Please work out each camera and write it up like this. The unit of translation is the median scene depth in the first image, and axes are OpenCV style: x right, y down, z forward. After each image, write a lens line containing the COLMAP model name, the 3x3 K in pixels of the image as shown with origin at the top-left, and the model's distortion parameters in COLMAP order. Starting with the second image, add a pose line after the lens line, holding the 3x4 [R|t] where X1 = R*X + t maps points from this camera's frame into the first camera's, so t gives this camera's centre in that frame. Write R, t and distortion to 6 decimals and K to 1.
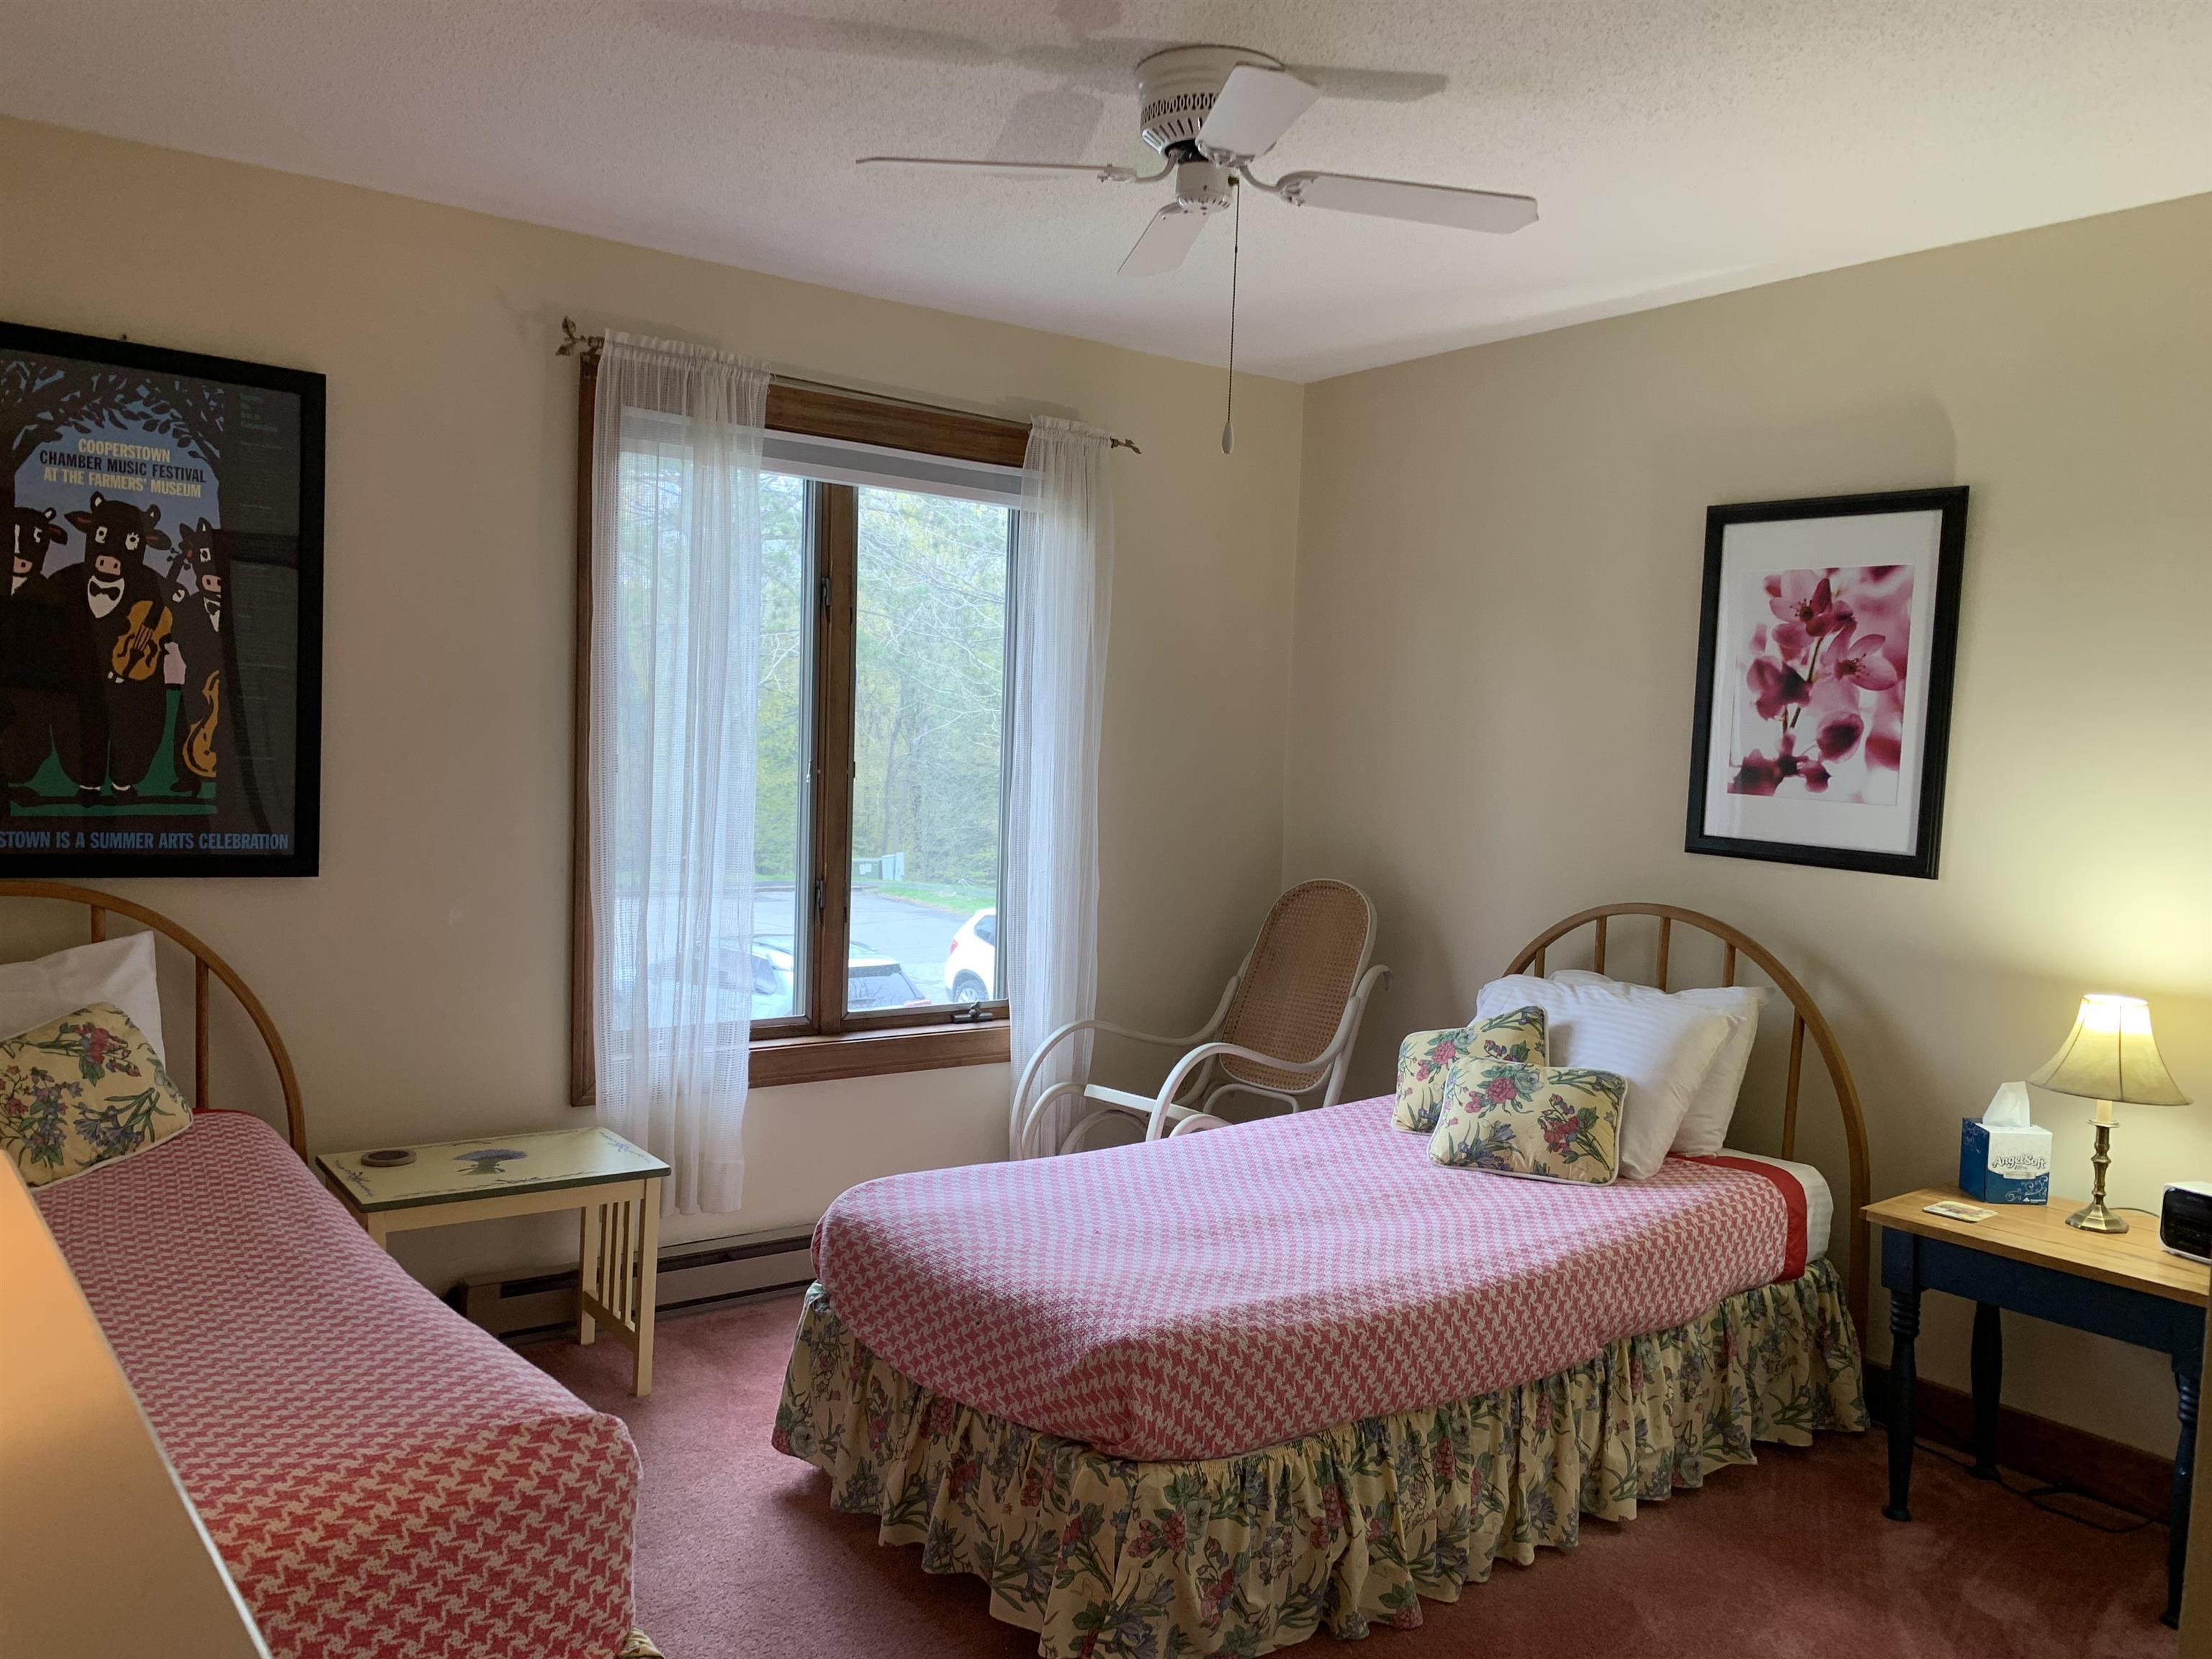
lens RADIAL K [[1688.2, 0, 1100.9], [0, 1688.2, 819.6], [0, 0, 1]] dist [0.055808, -0.065445]
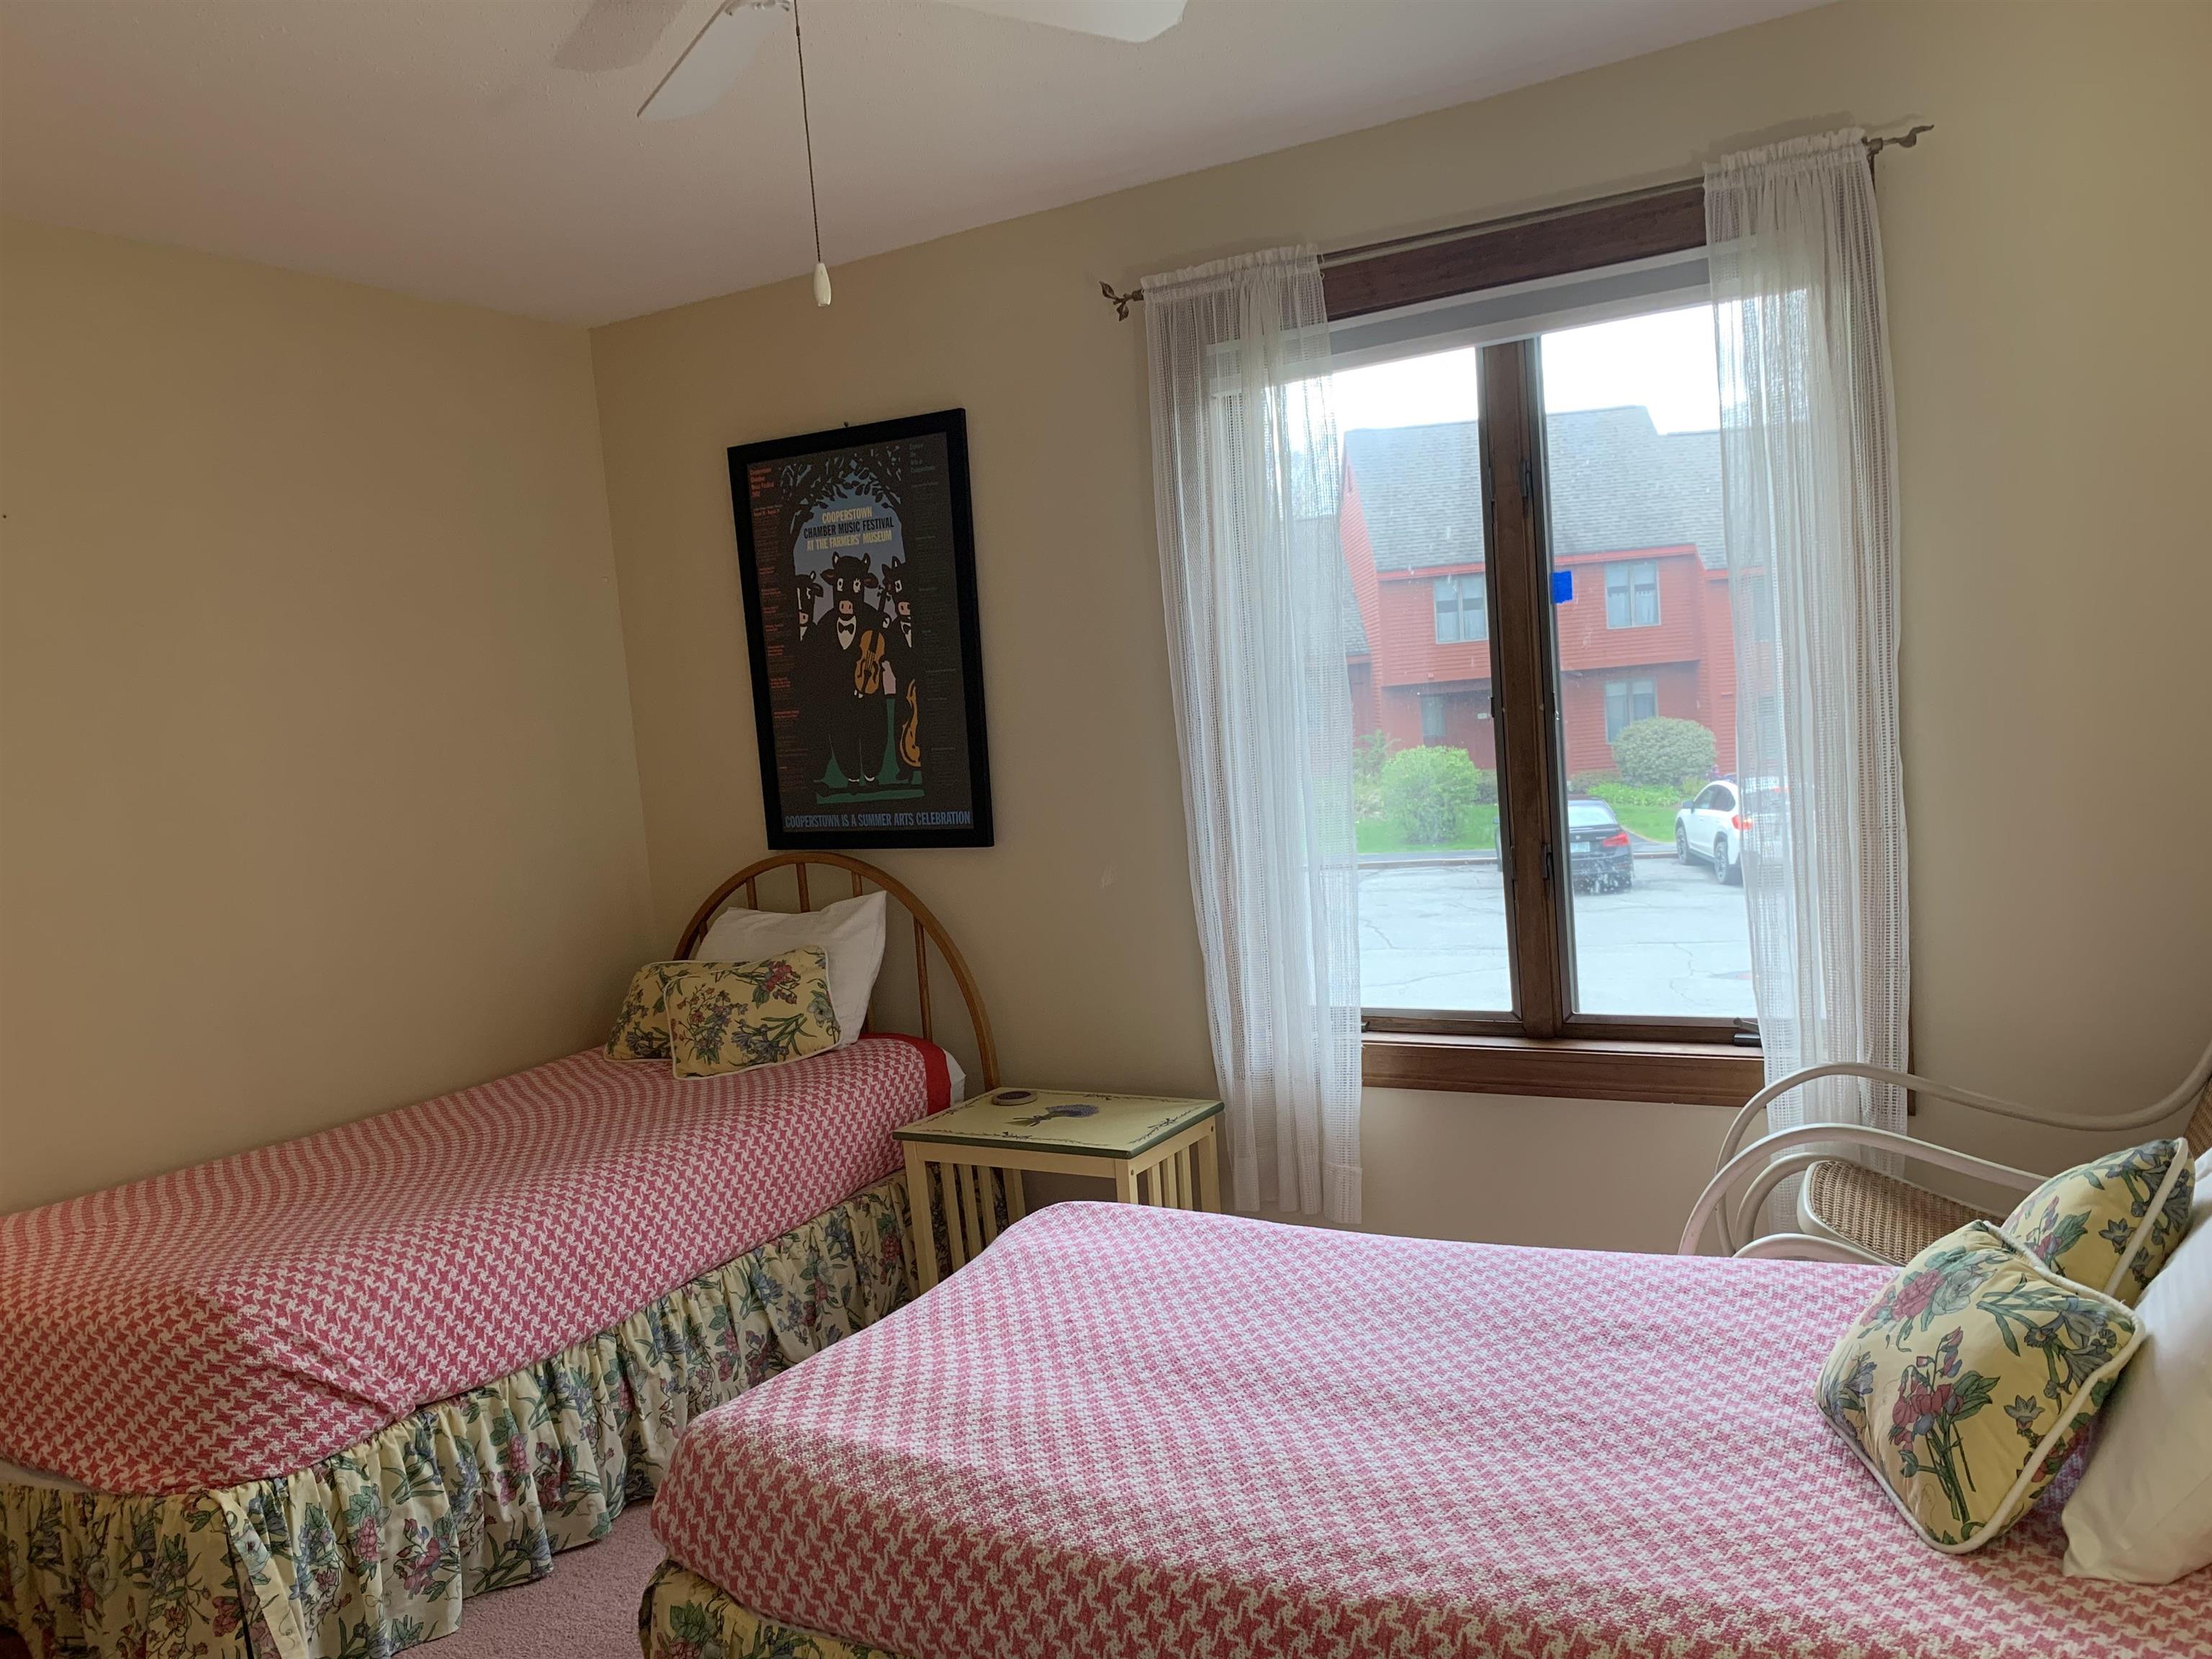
lens RADIAL K [[1688.2, 0, 1102.4], [0, 1688.2, 851.0], [0, 0, 1]] dist [0.055808, -0.065445]
pose [[0.380952, 0.010815, -0.924531, 0.663959], [0.050198, 0.998215, 0.032361, 0.002872], [0.923231, -0.058737, 0.379729, 0.671959]]
